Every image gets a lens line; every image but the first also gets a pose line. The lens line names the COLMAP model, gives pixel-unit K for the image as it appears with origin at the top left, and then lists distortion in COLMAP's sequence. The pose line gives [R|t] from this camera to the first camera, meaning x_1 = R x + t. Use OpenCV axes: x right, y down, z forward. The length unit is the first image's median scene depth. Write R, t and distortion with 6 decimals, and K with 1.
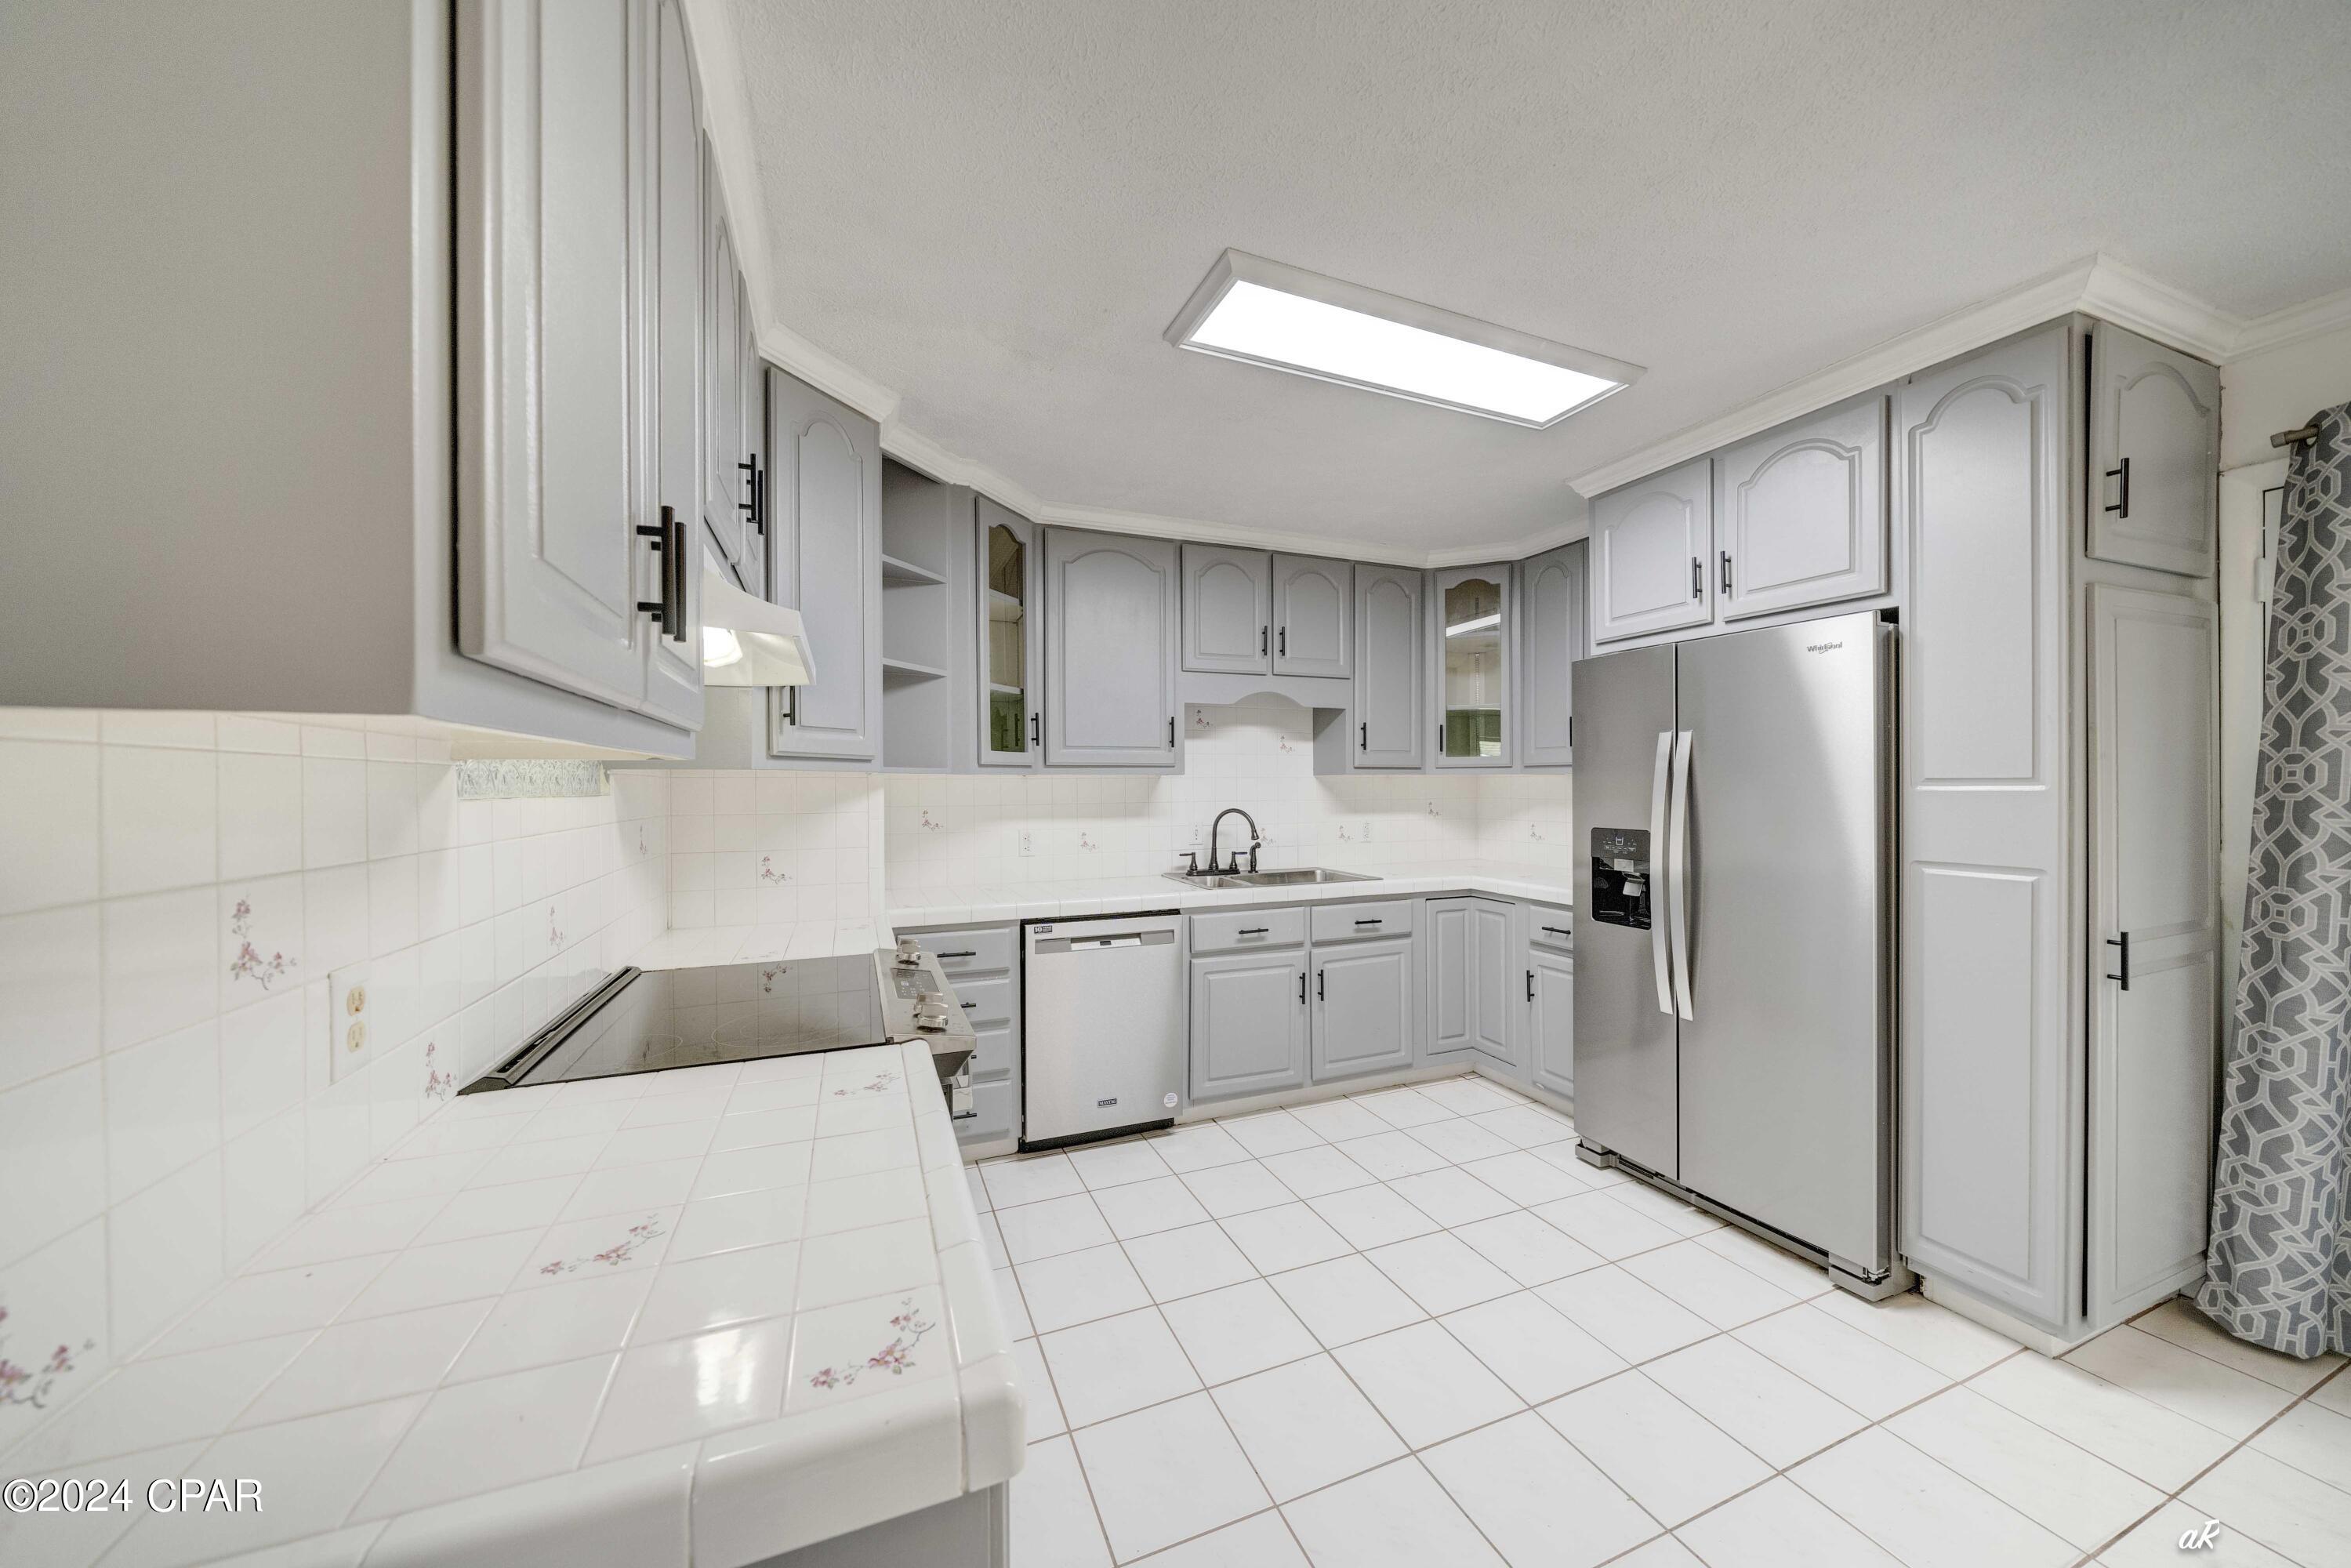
lens RADIAL K [[808.5, 0, 1178.2], [0, 808.5, 790.0], [0, 0, 1]] dist [-0.001014, -0.000179]
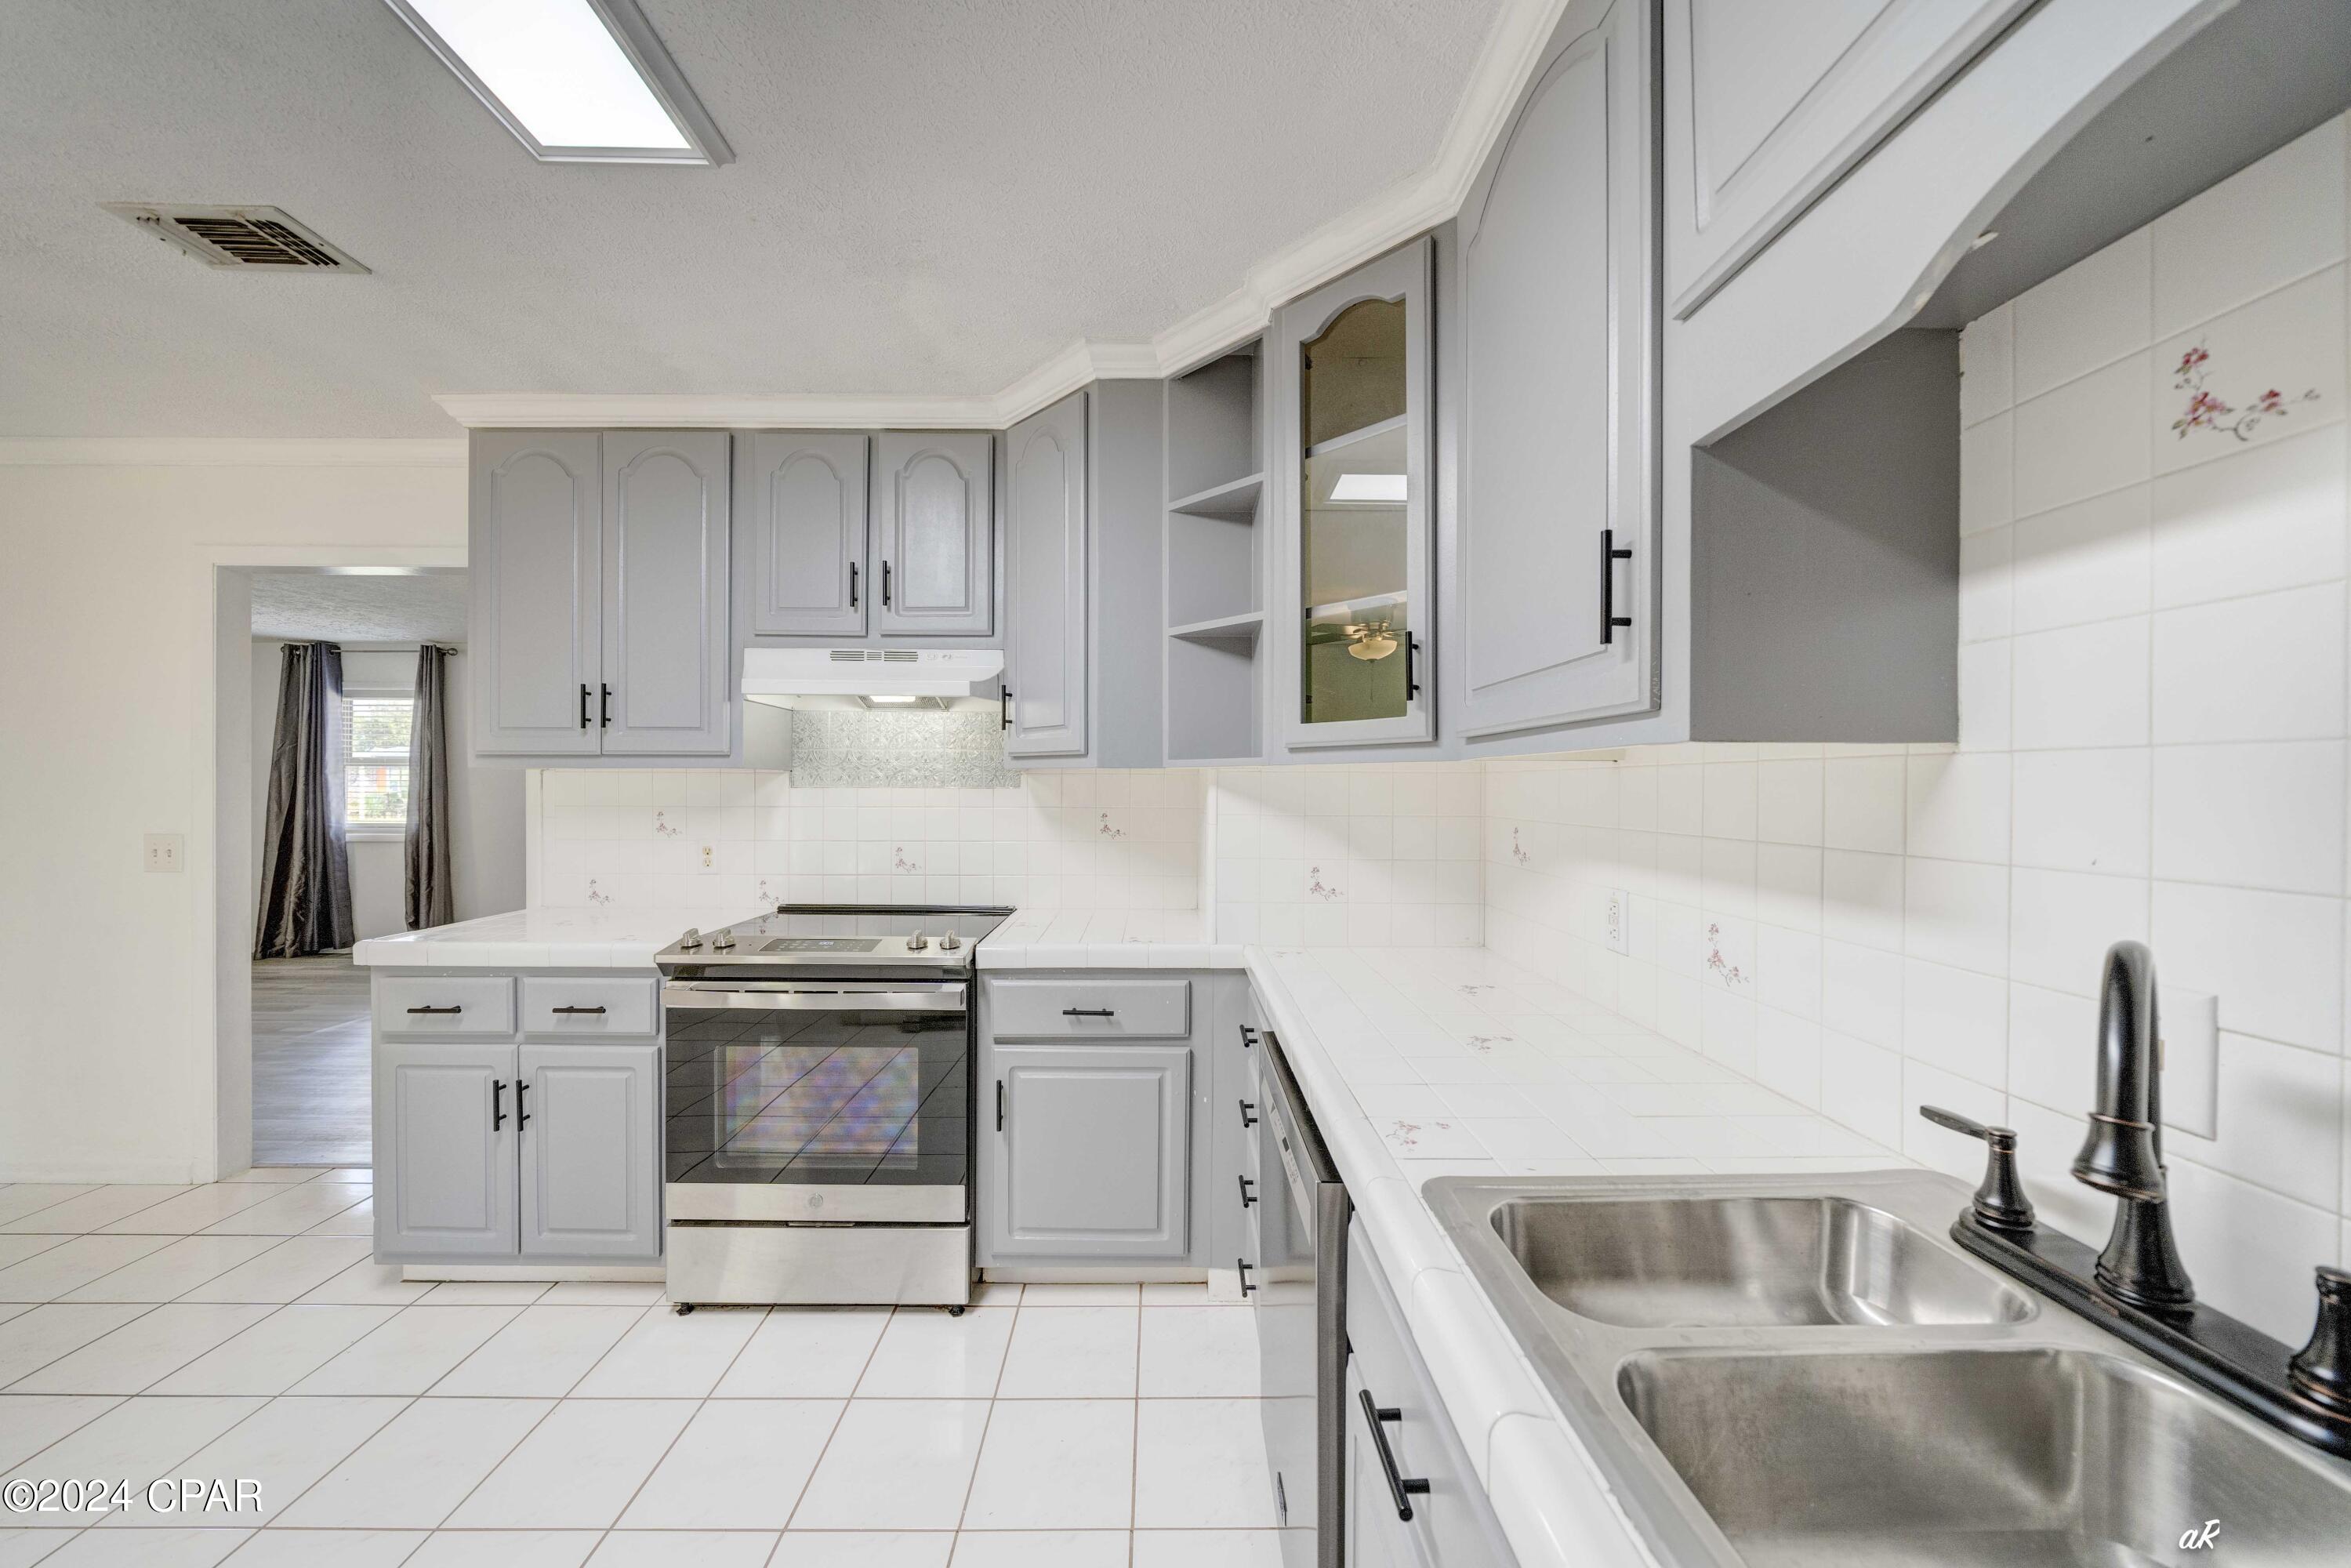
lens RADIAL K [[811.3, 0, 1175.5], [0, 811.3, 784.0], [0, 0, 1]] dist [0.000536, 0.000025]
pose [[-0.374295, 0.005272, -0.927295, 0.340105], [-0.005950, 0.999950, 0.008087, -0.008779], [0.927291, 0.008544, -0.374244, 1.094588]]
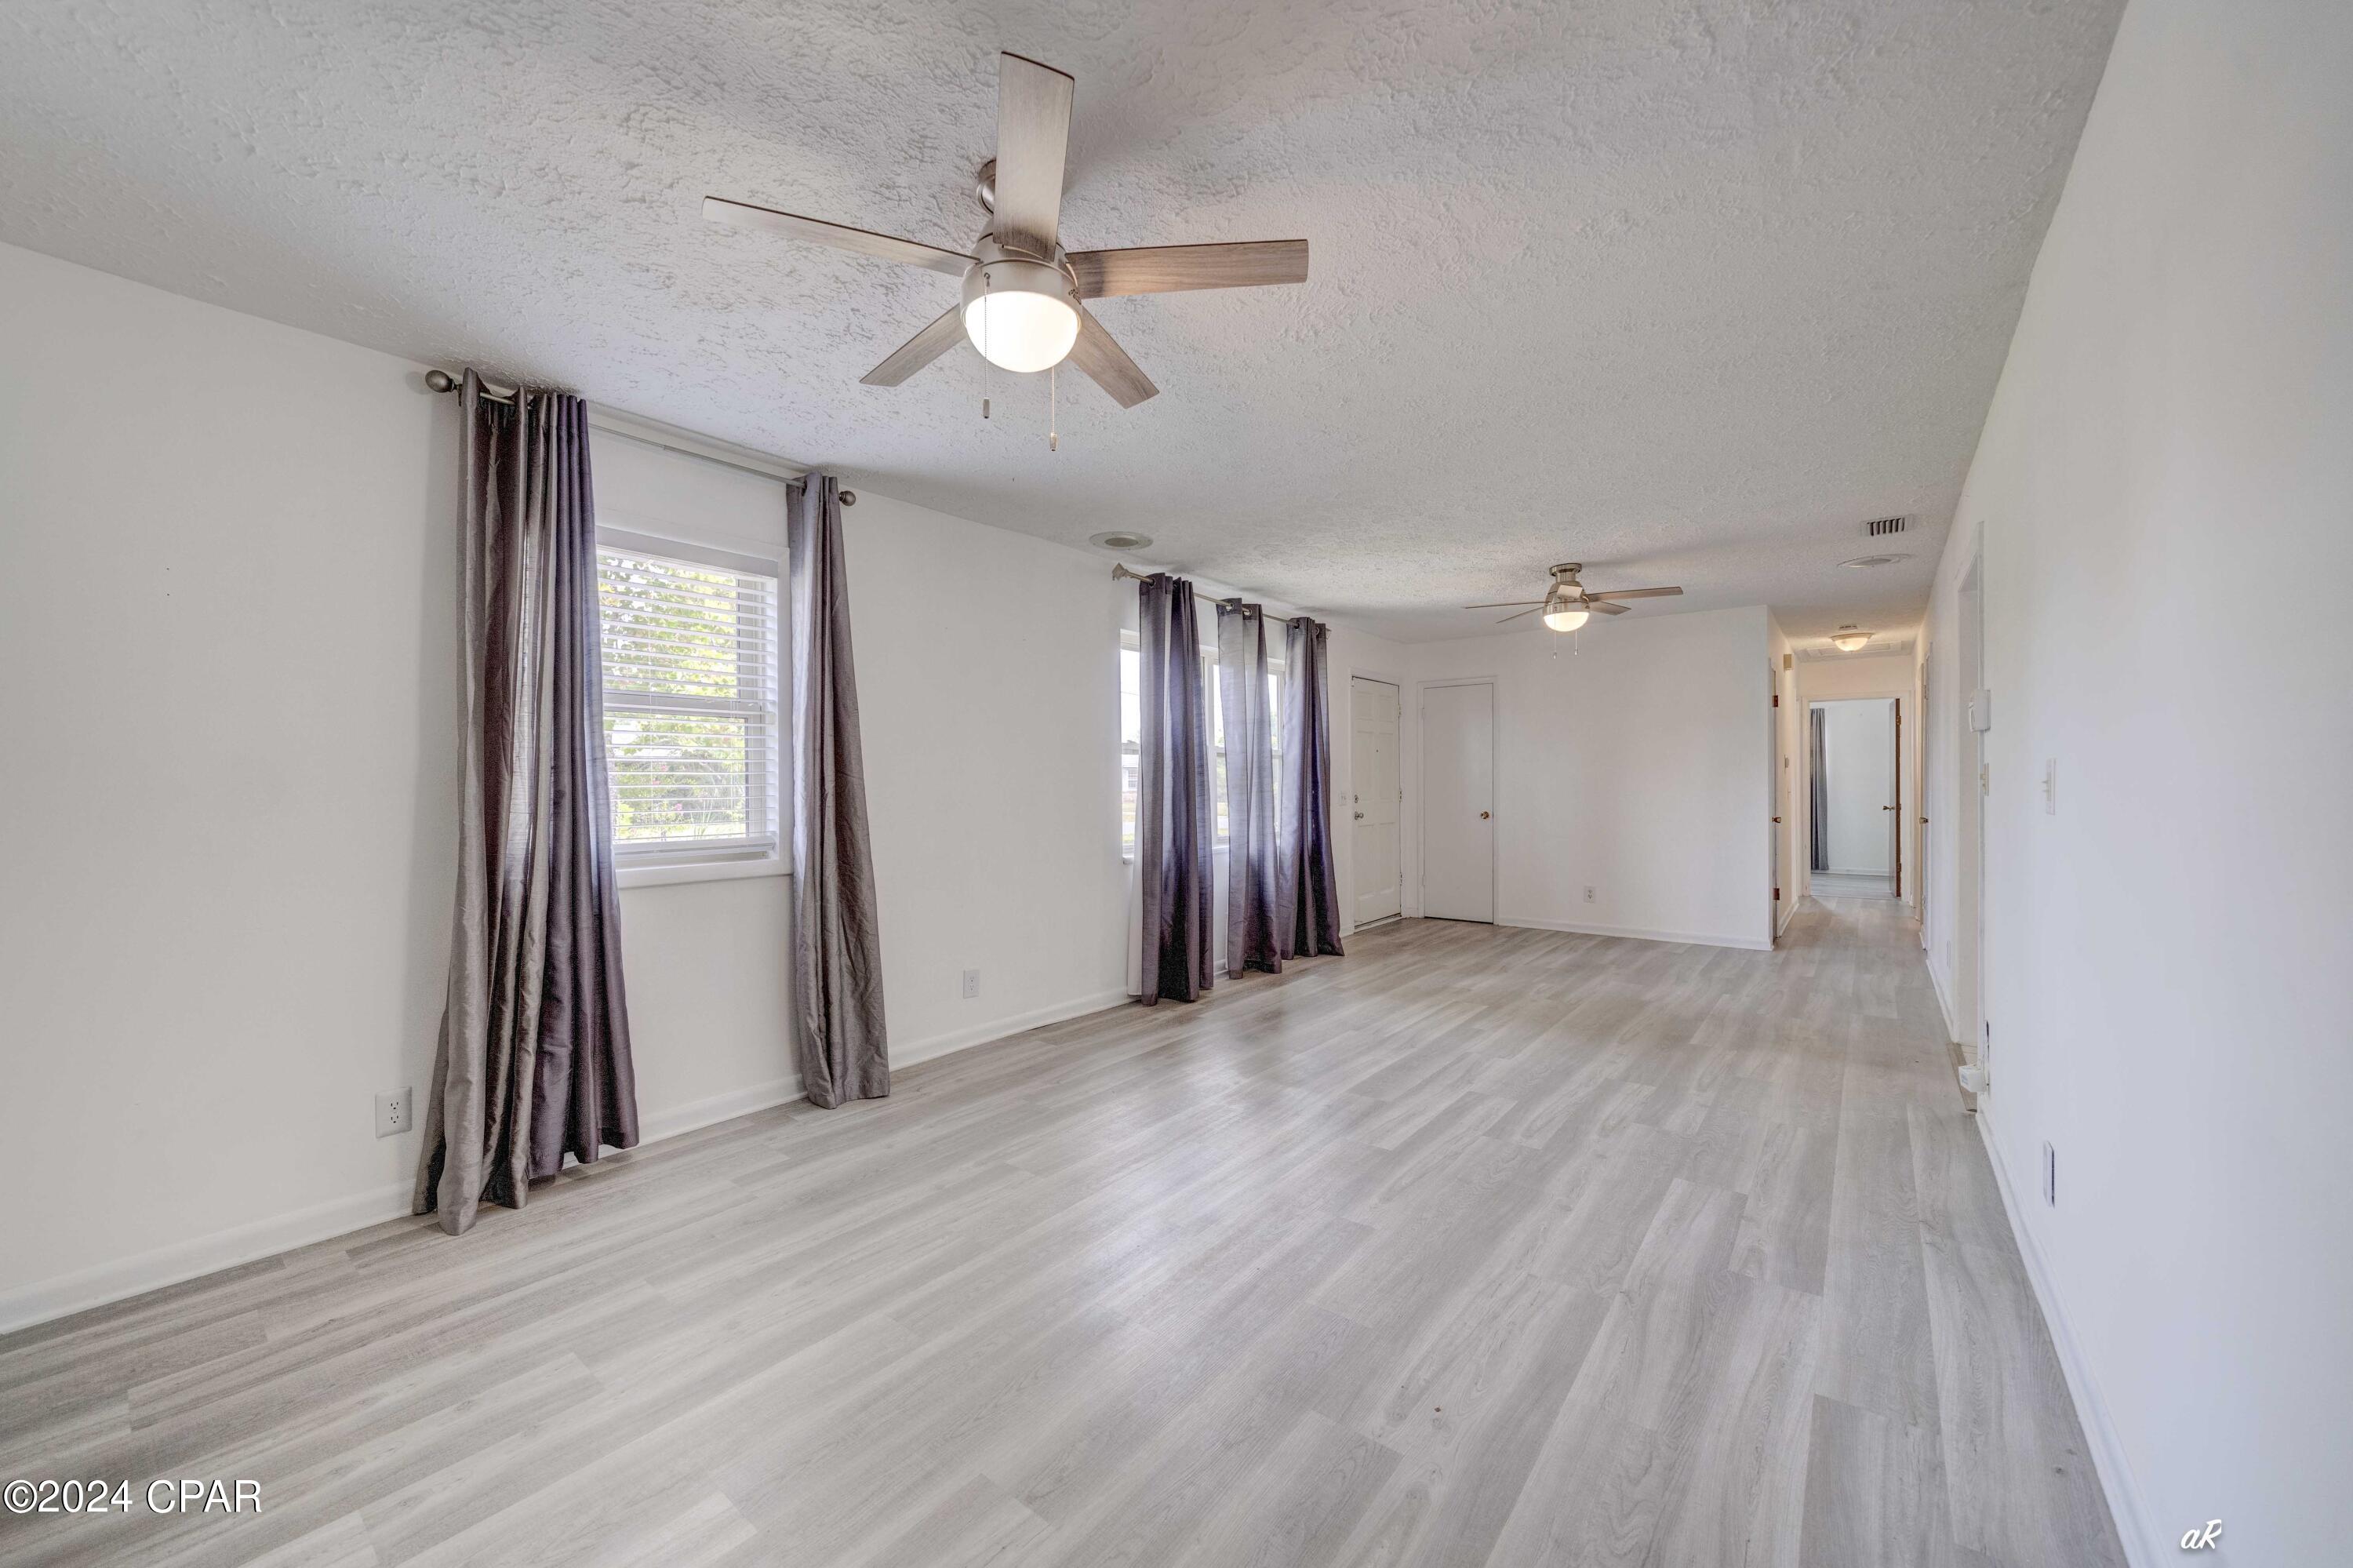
lens RADIAL K [[871.9, 0, 1176.5], [0, 871.9, 784.0], [0, 0, 1]] dist [0.001255, 0.000166]
pose [[0.496672, 0.003494, -0.867931, 0.300394], [-0.002742, 0.999993, 0.002456, 0.049175], [0.867934, 0.001160, 0.496678, -1.630842]]
